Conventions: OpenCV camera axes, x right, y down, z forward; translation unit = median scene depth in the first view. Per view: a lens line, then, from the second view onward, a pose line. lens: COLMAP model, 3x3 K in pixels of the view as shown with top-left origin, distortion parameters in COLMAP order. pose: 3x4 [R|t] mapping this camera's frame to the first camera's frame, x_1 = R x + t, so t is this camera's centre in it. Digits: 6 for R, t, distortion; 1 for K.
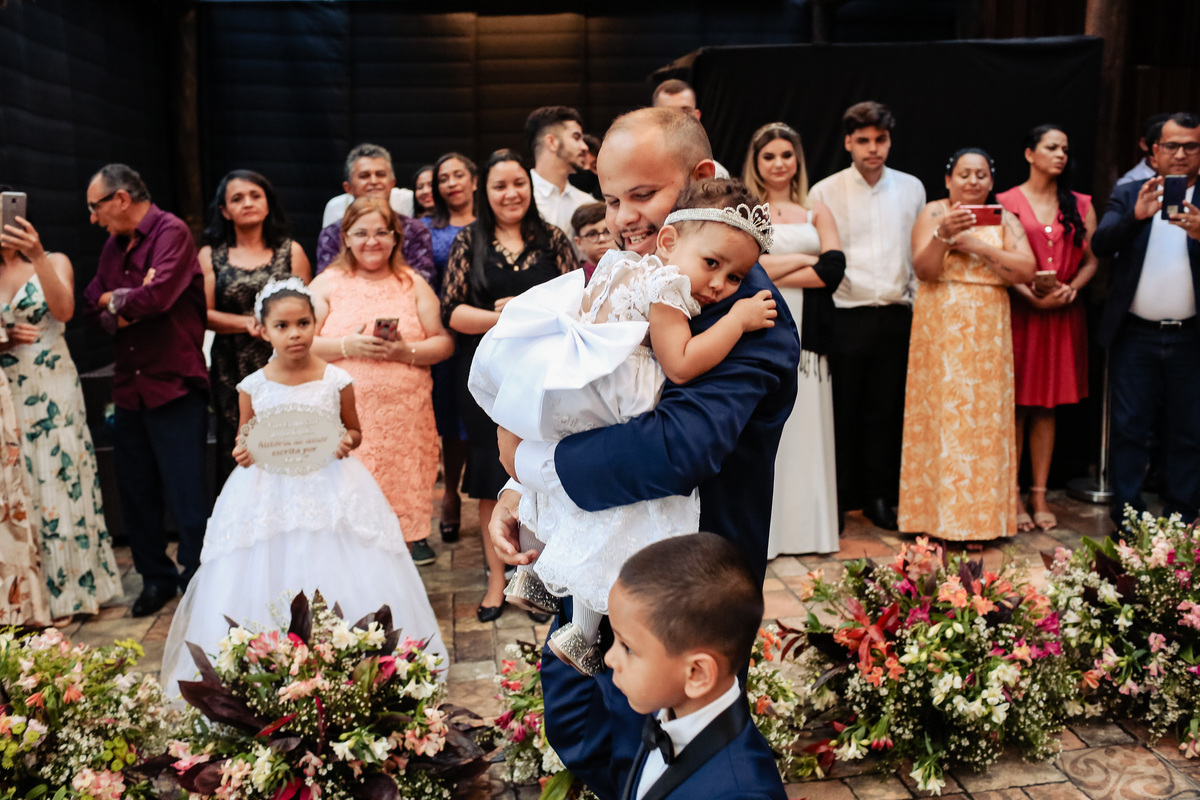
lens RADIAL K [[1160.2, 0, 600.0], [0, 1160.2, 400.0], [0, 0, 1]] dist [-0.118328, 0.162995]
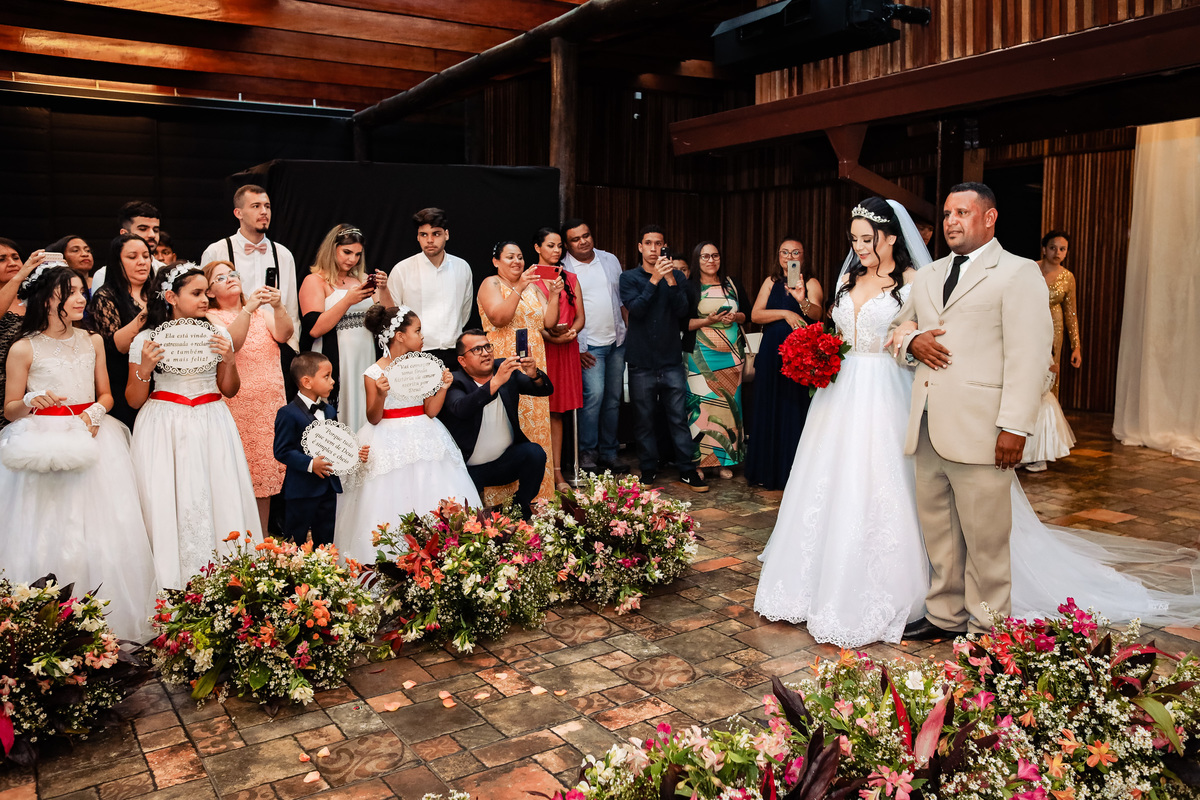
lens RADIAL K [[1000.8, 0, 630.7], [0, 1000.8, 397.6], [0, 0, 1]] dist [-0.083204, 0.114870]
pose [[0.899256, -0.030846, 0.436334, -0.081052], [0.056879, 0.997287, -0.046722, 0.072431], [-0.433709, 0.066833, 0.898571, -0.309382]]
